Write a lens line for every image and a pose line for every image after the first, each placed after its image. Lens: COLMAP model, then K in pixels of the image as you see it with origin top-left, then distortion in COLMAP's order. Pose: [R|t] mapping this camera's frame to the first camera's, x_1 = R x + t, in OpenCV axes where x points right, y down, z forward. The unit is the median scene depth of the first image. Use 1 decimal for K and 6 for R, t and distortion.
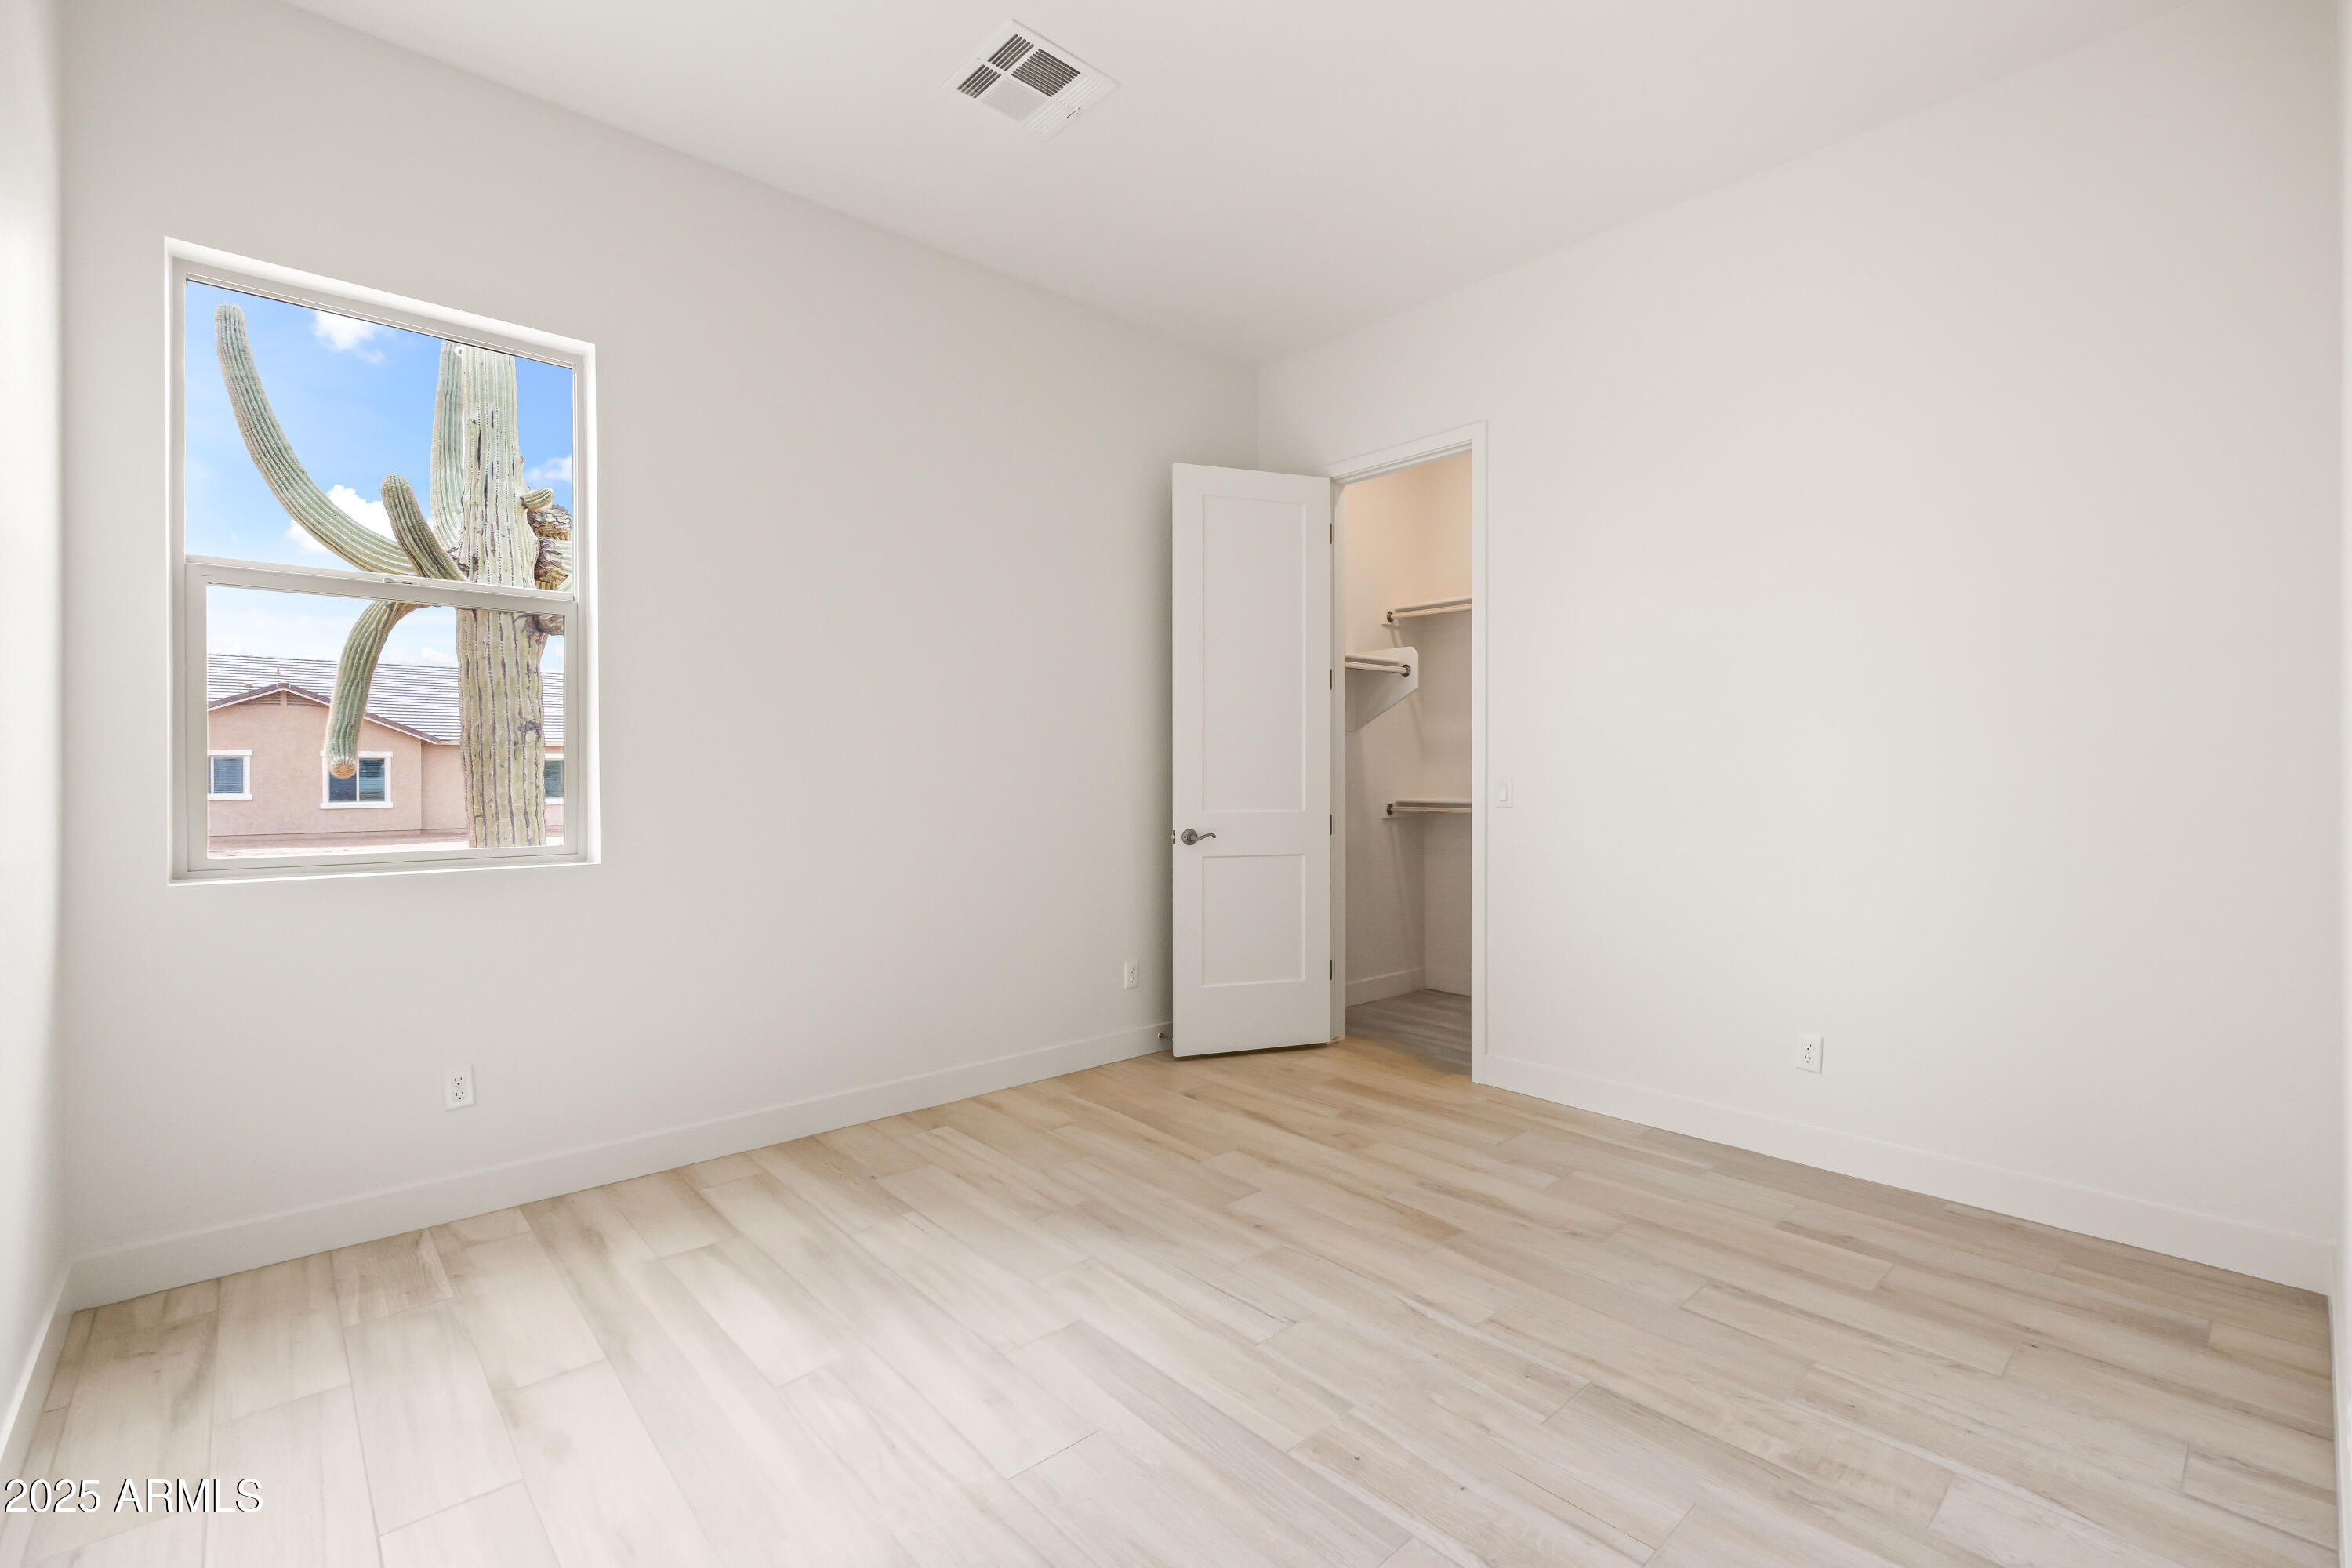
lens RADIAL K [[1020.9, 0, 1176.0], [0, 1020.9, 784.0], [0, 0, 1]] dist [-0.002083, 0.000165]
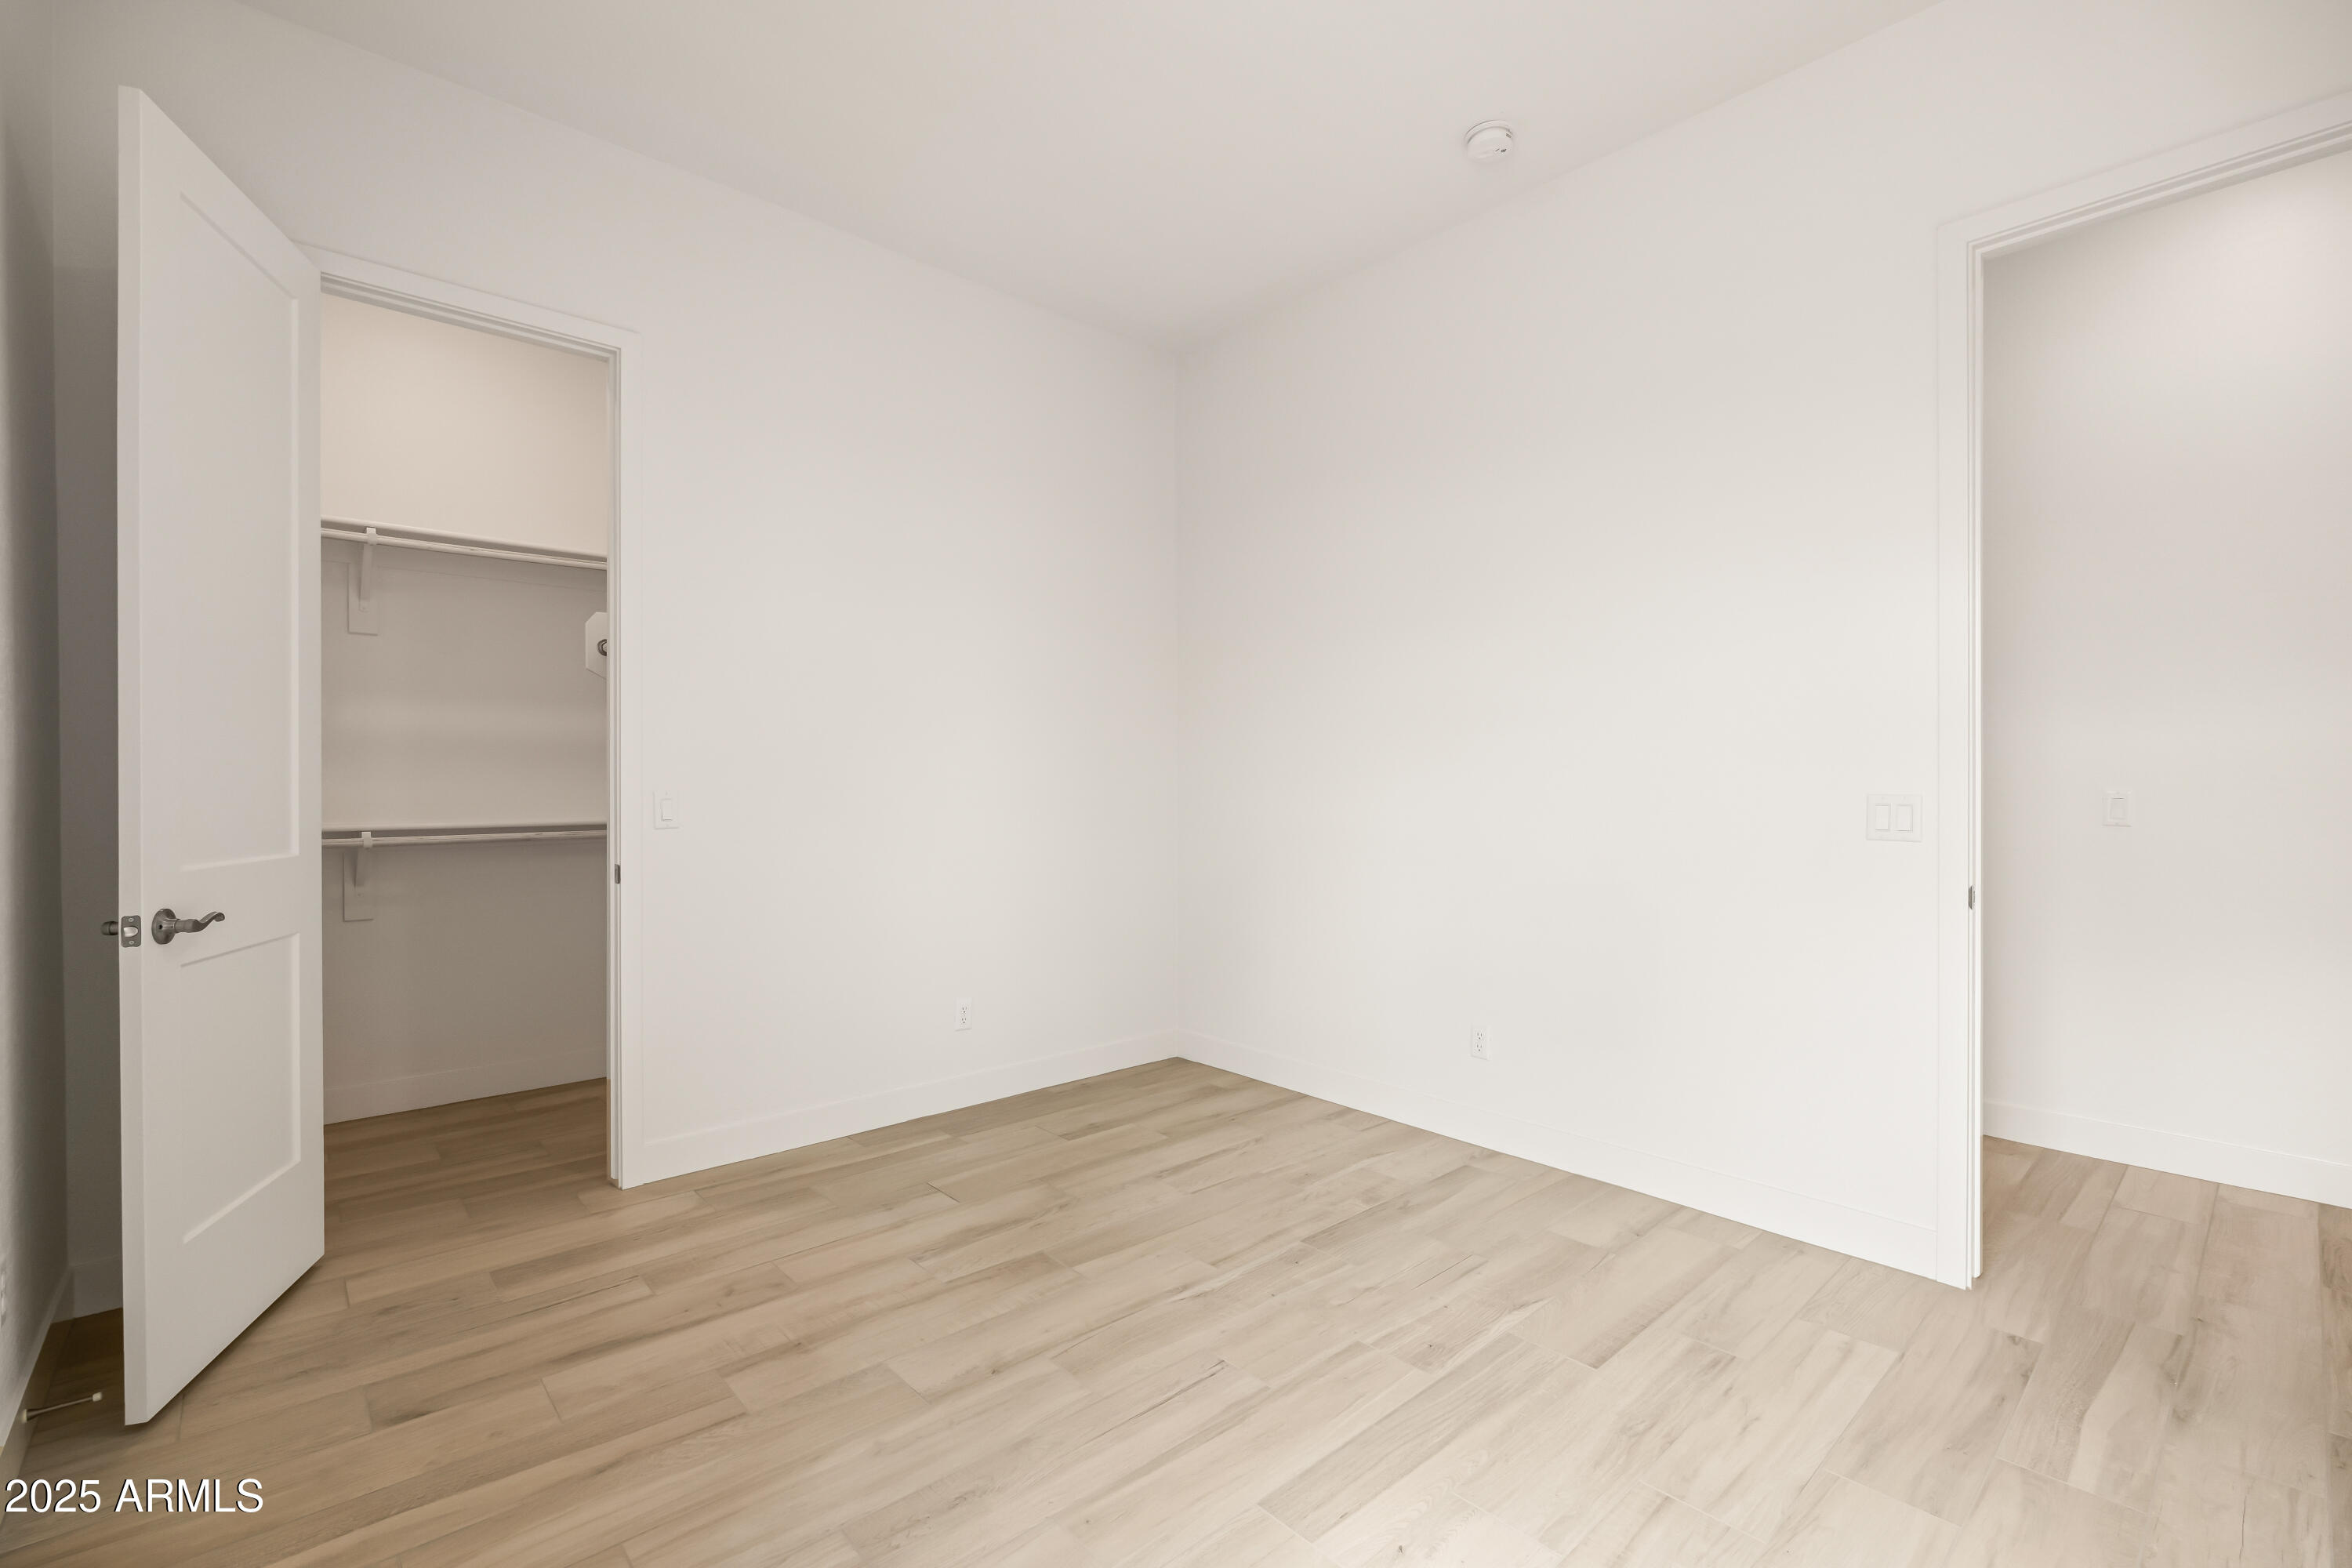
lens RADIAL K [[1020.9, 0, 1176.0], [0, 1020.9, 784.0], [0, 0, 1]] dist [-0.002083, 0.000165]
pose [[0.005660, 0.000335, 0.999984, -0.741412], [0.009914, 0.999951, -0.000391, -0.011390], [-0.999935, 0.009916, 0.005656, 0.912890]]
